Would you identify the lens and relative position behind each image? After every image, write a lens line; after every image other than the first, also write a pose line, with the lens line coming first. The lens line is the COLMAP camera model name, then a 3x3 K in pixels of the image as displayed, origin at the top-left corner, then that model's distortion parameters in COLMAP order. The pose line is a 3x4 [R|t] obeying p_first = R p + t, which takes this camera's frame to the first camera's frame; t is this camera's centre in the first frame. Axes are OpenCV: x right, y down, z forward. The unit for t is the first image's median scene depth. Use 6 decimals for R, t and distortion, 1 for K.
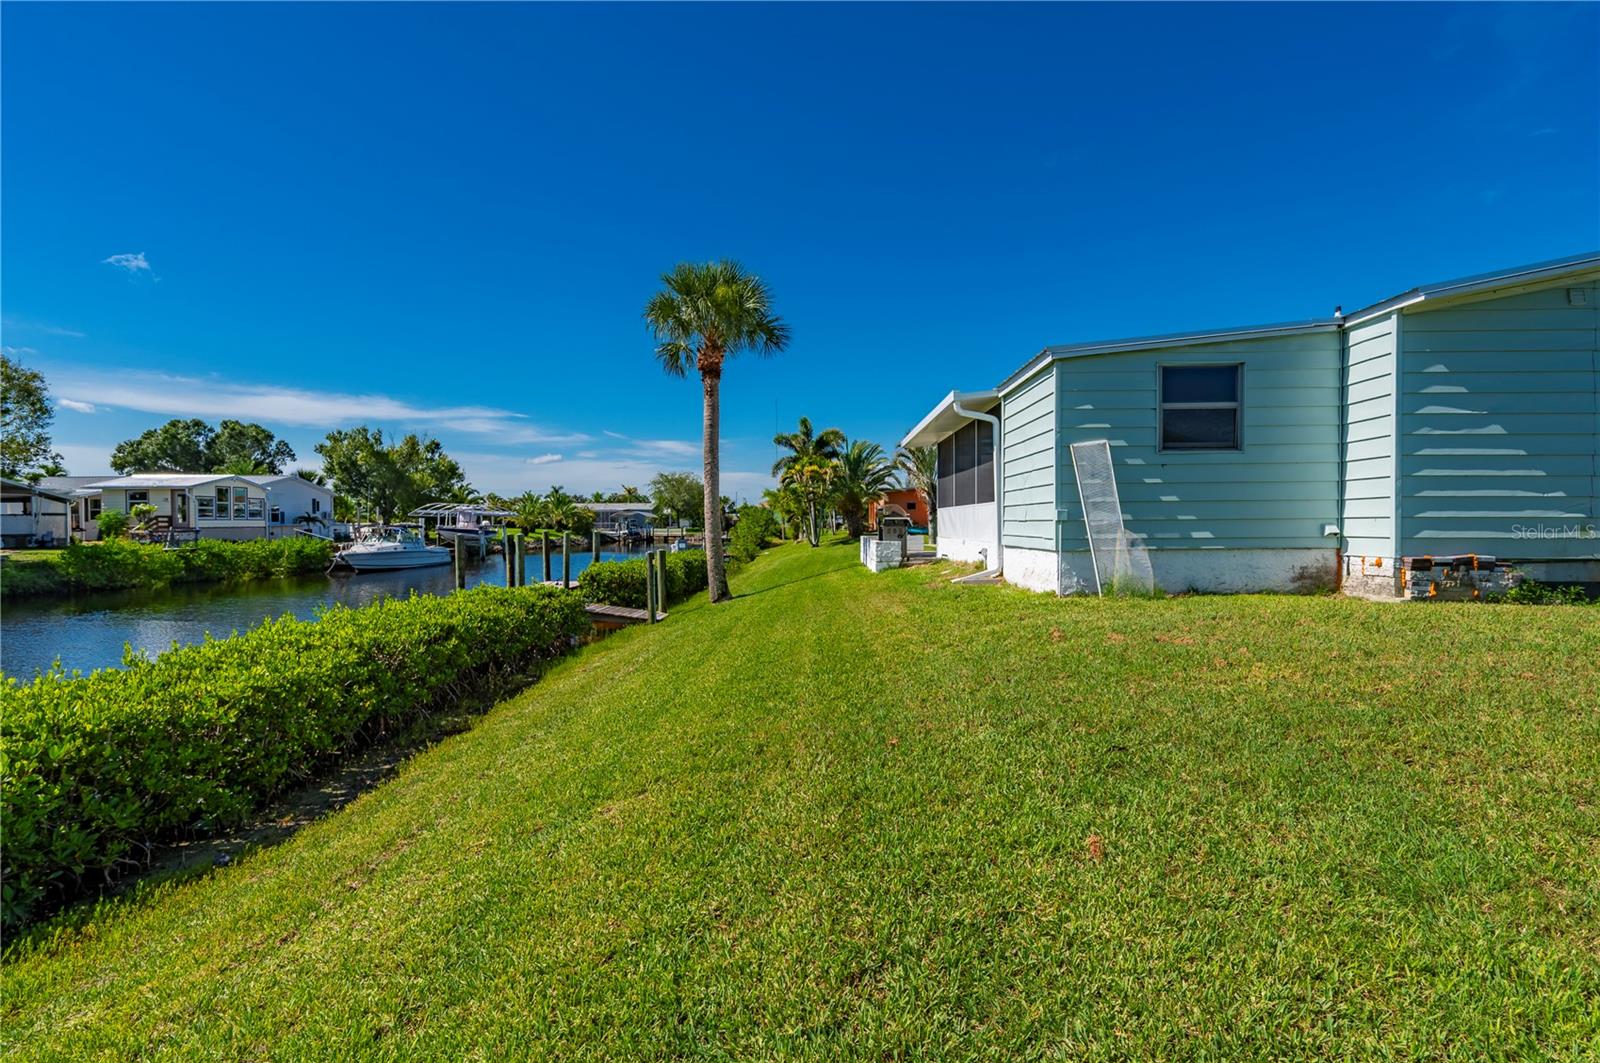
lens RADIAL K [[727.5, 0, 805.4], [0, 727.5, 524.5], [0, 0, 1]] dist [-0.002865, 0.000838]
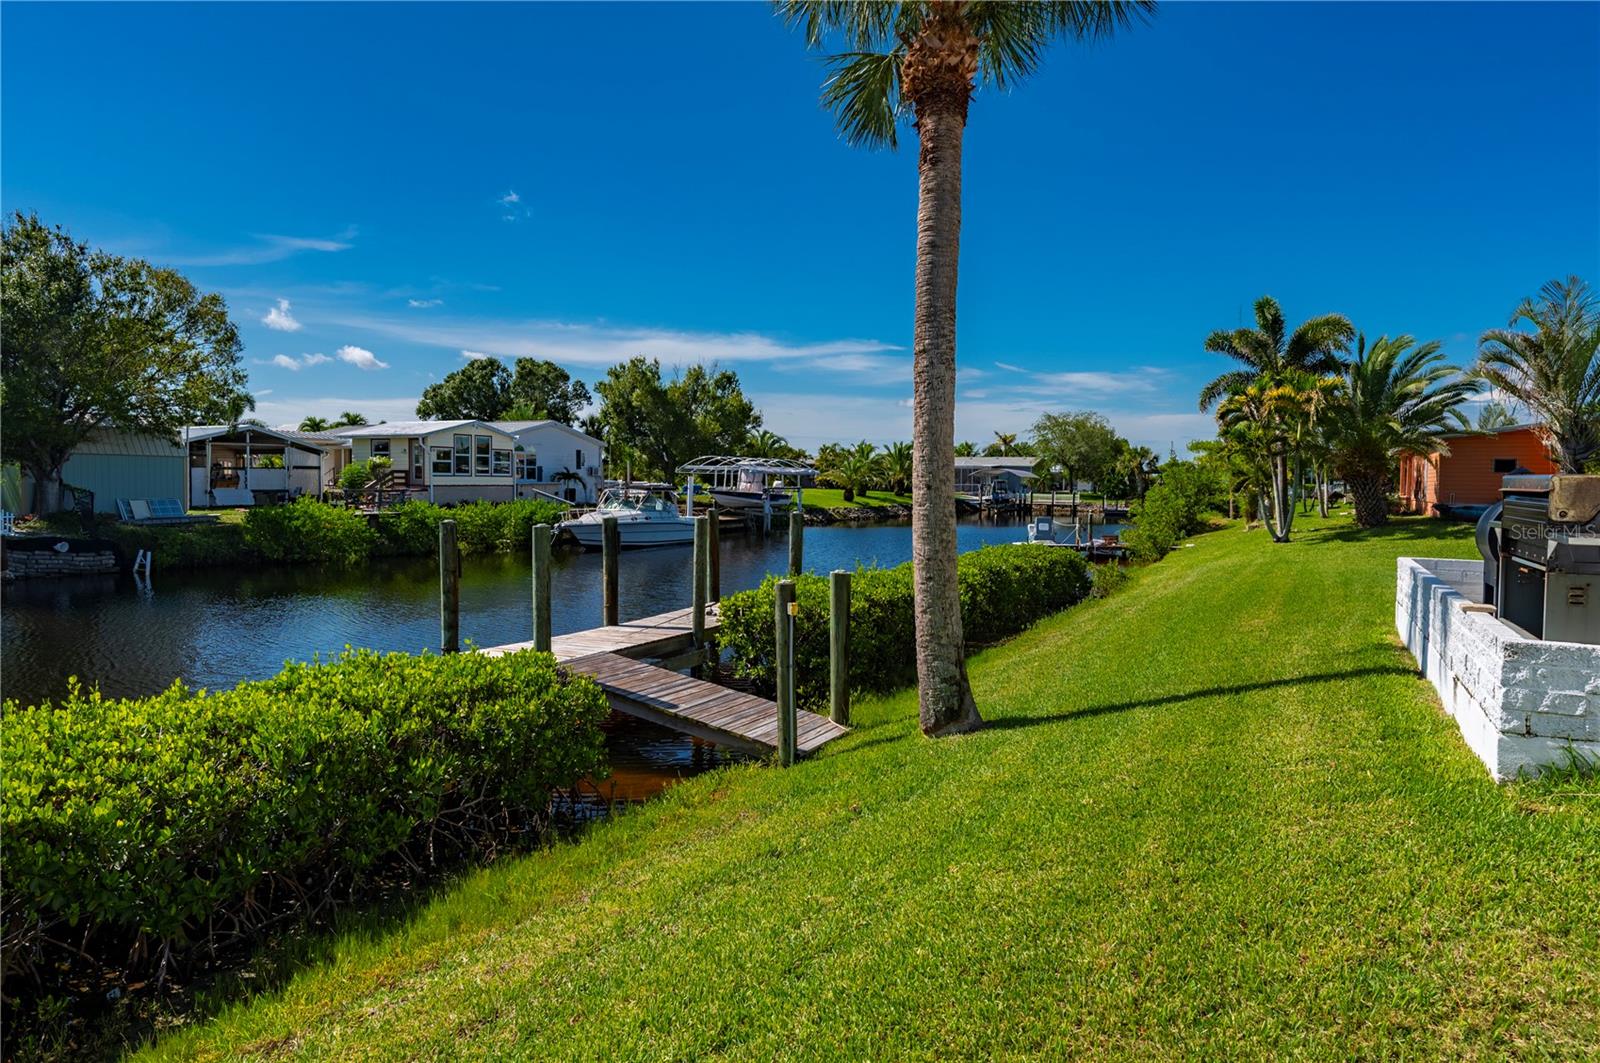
lens RADIAL K [[942.4, 0, 801.1], [0, 942.4, 521.8], [0, 0, 1]] dist [-0.007416, 0.004609]
pose [[0.890608, 0.035345, -0.453396, 0.009648], [-0.017212, 0.998881, 0.044060, -0.006136], [0.454446, -0.031437, 0.890220, 0.183131]]
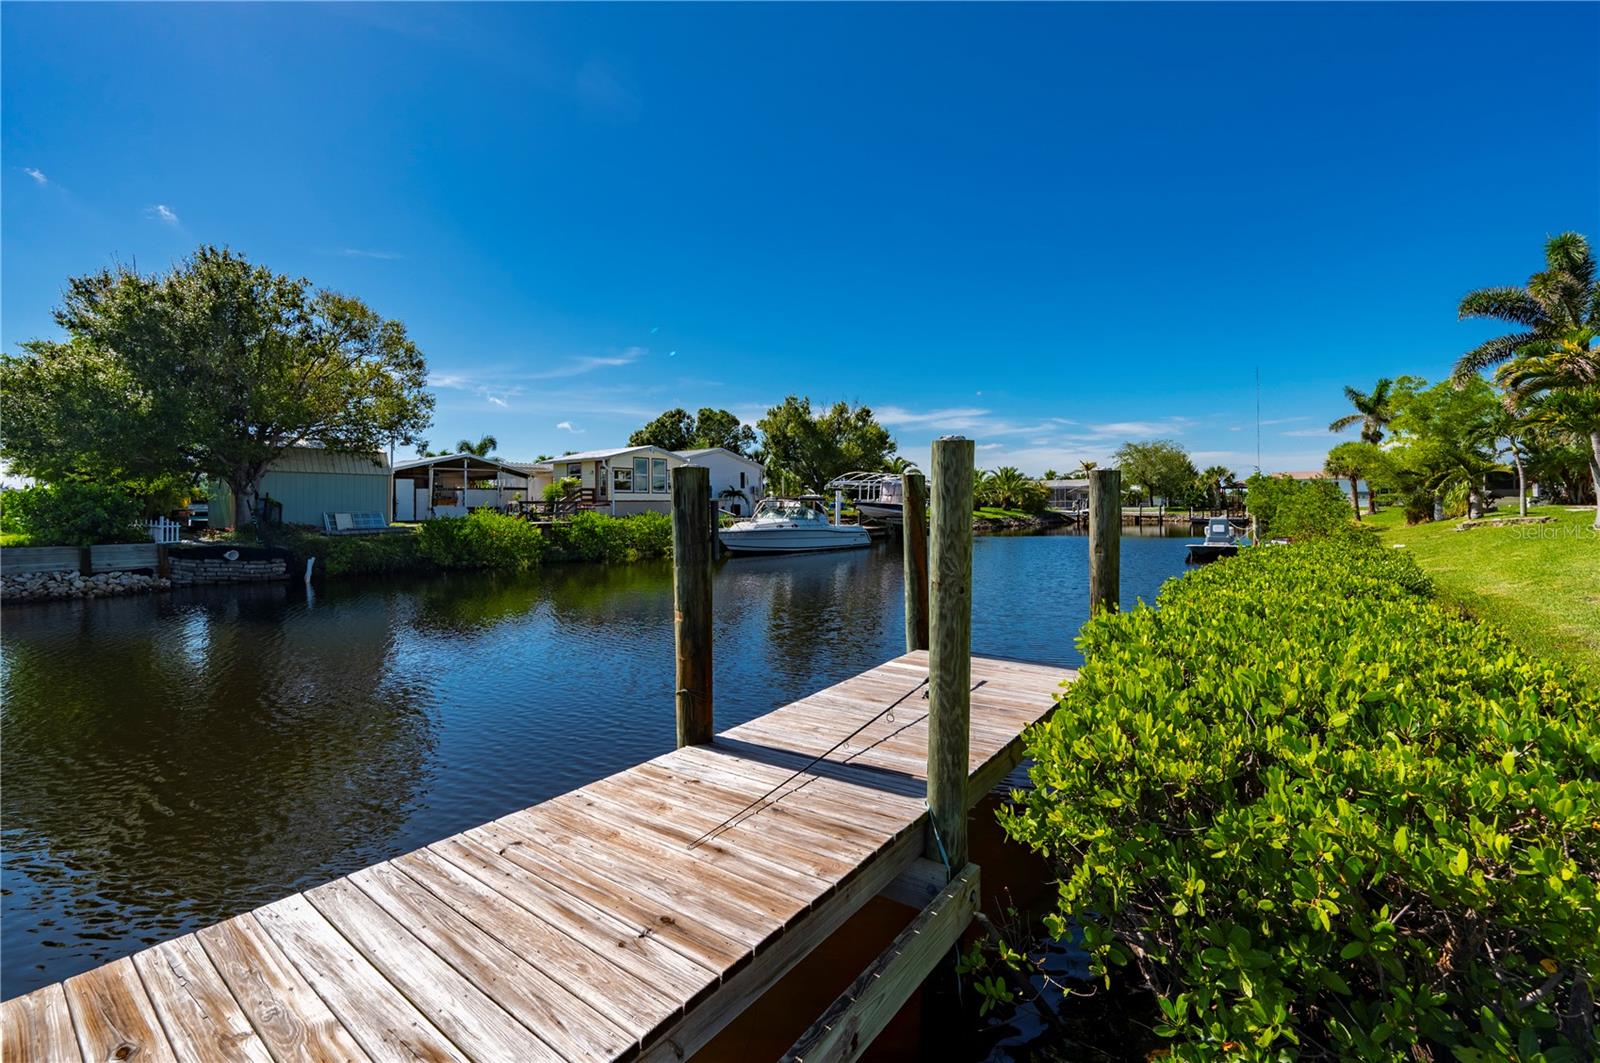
lens RADIAL K [[642.1, 0, 784.5], [0, 642.1, 494.9], [0, 0, 1]] dist [0.000565, -0.001322]
pose [[0.784003, -0.013563, -0.620608, -0.107649], [0.001880, 0.999809, -0.019476, 0.010166], [0.620754, 0.014102, 0.783879, 0.359487]]
